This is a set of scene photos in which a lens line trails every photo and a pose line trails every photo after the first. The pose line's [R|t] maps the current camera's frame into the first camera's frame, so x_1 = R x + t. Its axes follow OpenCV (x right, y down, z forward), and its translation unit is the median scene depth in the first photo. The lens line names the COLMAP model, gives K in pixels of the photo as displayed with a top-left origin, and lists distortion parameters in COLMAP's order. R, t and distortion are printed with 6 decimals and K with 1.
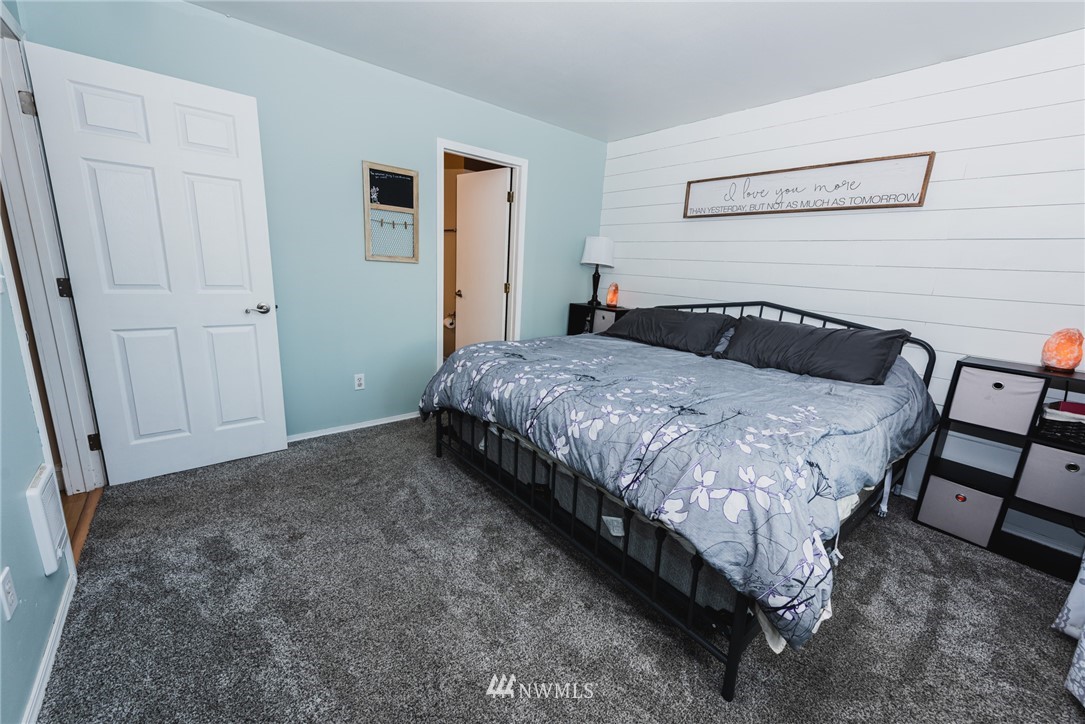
lens RADIAL K [[416.8, 0, 542.5], [0, 416.8, 362.0], [0, 0, 1]] dist [-0.015920, -0.000104]
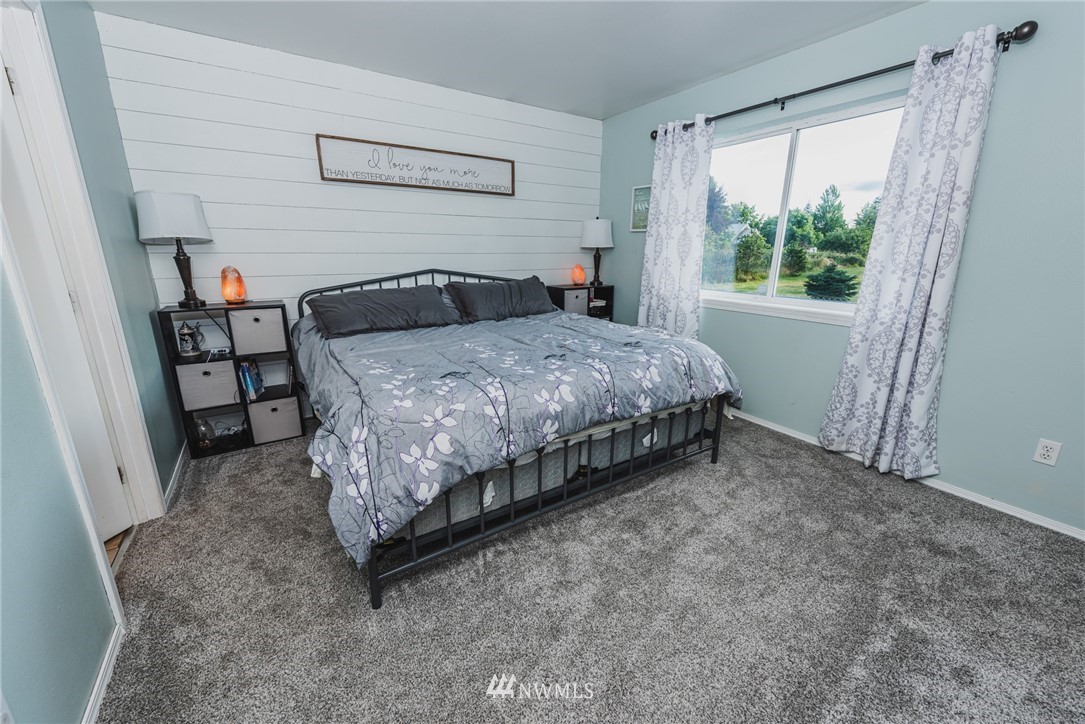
lens RADIAL K [[422.5, 0, 542.5], [0, 422.5, 362.0], [0, 0, 1]] dist [-0.000758, -0.000064]
pose [[0.106811, -0.310856, 0.944436, -0.644704], [0.218840, 0.933927, 0.282647, -0.184796], [-0.969897, 0.176491, 0.167782, 0.616500]]
